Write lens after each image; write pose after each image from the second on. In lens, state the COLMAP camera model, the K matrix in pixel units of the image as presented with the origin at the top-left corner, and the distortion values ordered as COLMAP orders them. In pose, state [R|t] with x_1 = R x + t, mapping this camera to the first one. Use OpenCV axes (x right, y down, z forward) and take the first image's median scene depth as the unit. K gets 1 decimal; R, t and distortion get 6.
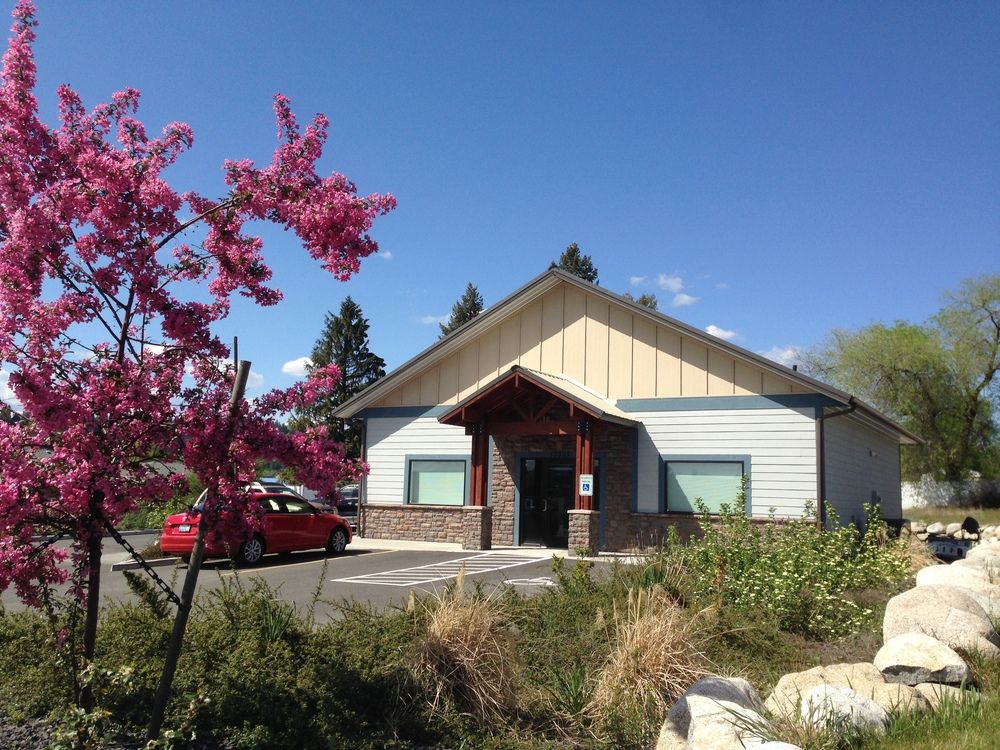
lens RADIAL K [[934.7, 0, 509.3], [0, 934.7, 372.8], [0, 0, 1]] dist [0.114557, -0.192118]
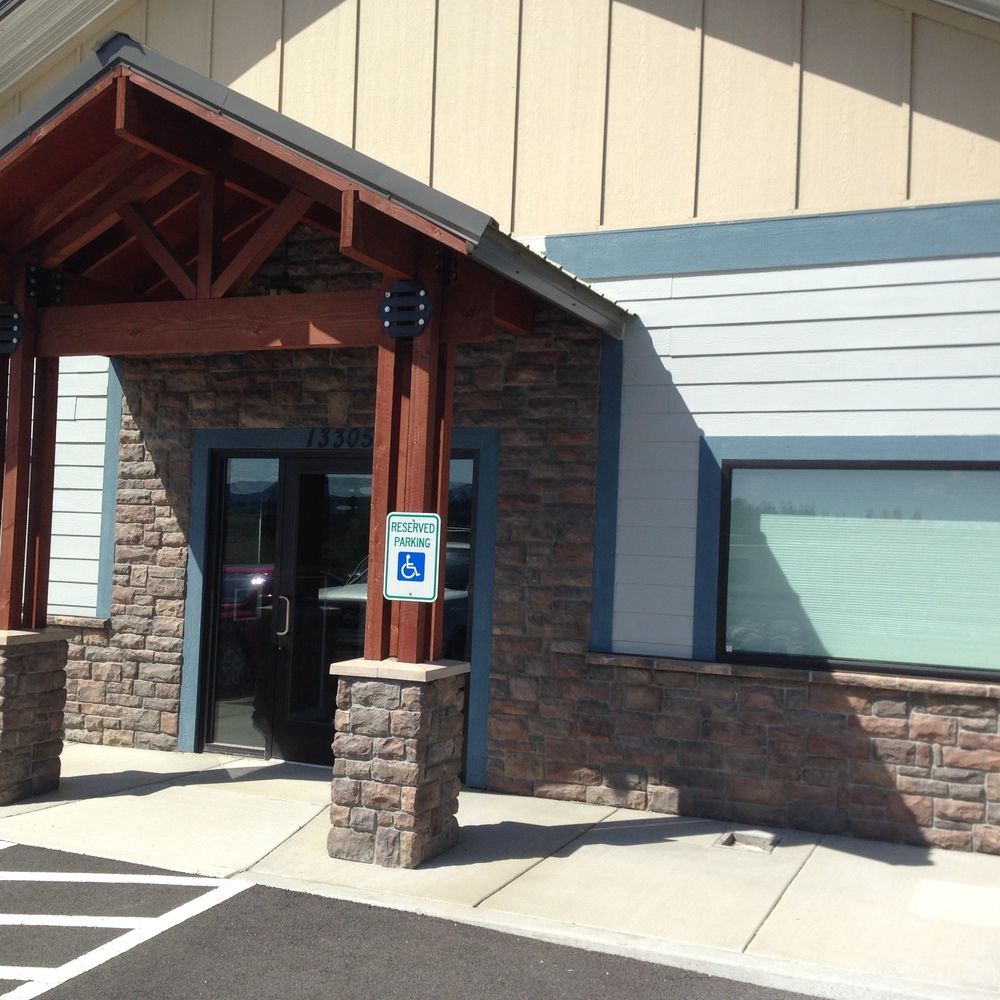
lens RADIAL K [[1187.5, 0, 500.0], [0, 1187.5, 500.0], [0, 0, 1]] dist [0.065596, 0.003496]
pose [[0.995521, 0.010052, 0.094006, 0.070763], [-0.020042, 0.994171, 0.105939, 0.068718], [-0.092393, -0.107348, 0.989919, 0.657644]]
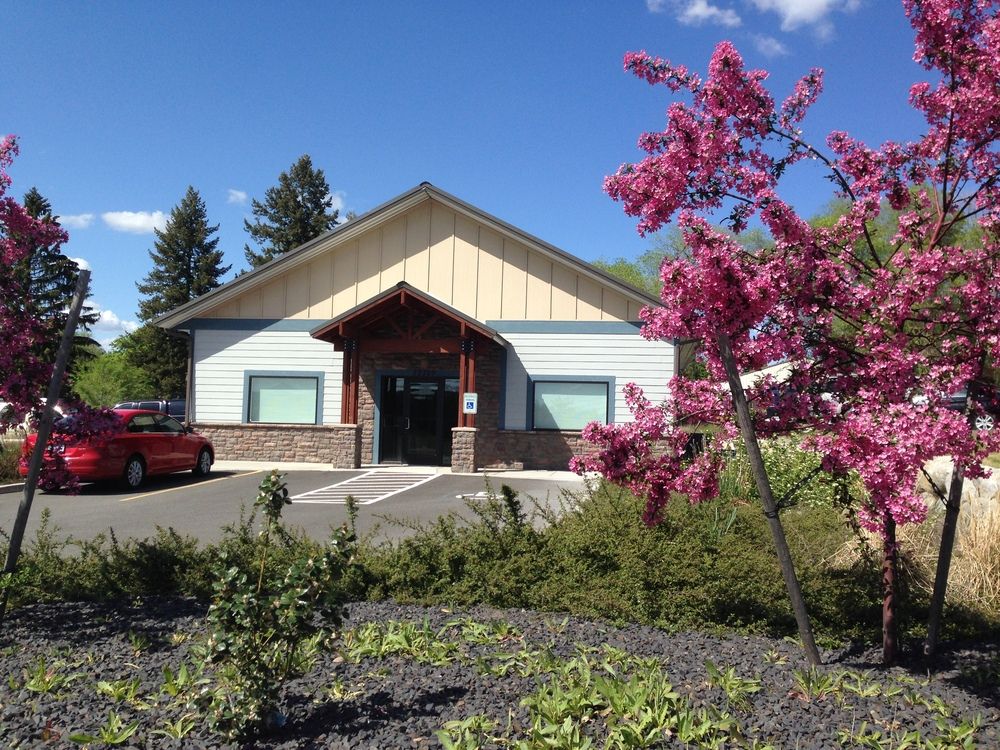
lens RADIAL K [[923.3, 0, 500.8], [0, 923.3, 359.6], [0, 0, 1]] dist [0.135293, -0.255497]
pose [[0.932716, 0.023842, 0.359823, -0.232190], [-0.048841, 0.996970, 0.060545, 0.009551], [-0.357289, -0.074046, 0.931054, 0.054450]]
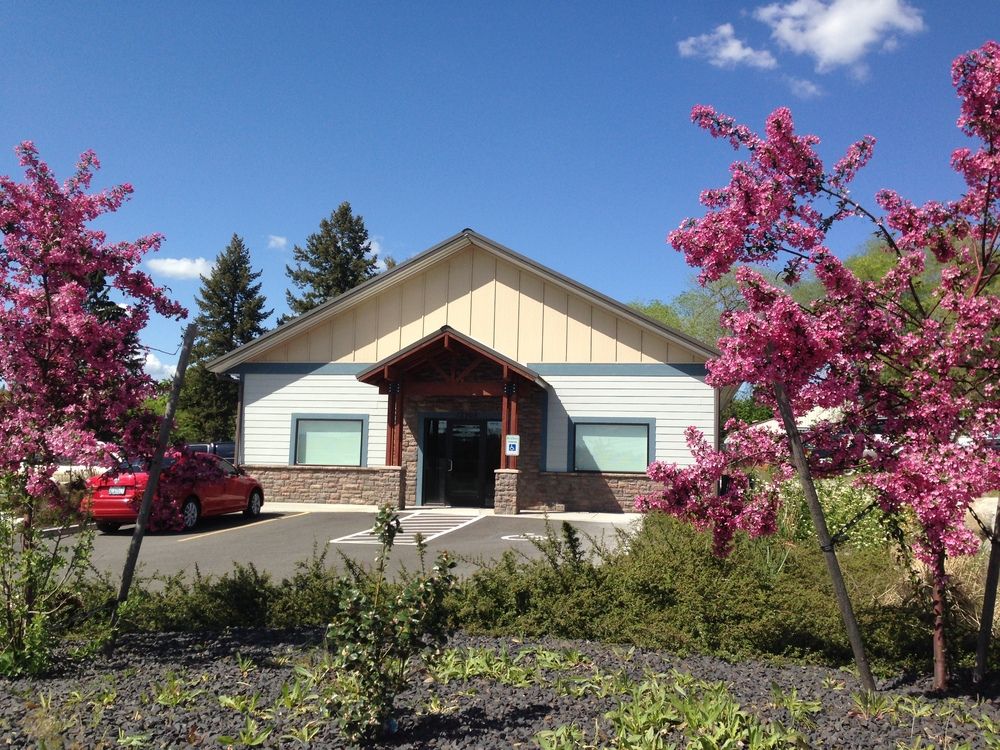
lens RADIAL K [[925.2, 0, 500.0], [0, 925.2, 375.0], [0, 0, 1]] dist [0.132974, -0.270332]
pose [[0.945970, 0.029526, 0.322907, -0.244067], [-0.042723, 0.998513, 0.033858, 0.008378], [-0.321427, -0.045824, 0.945825, 0.043184]]
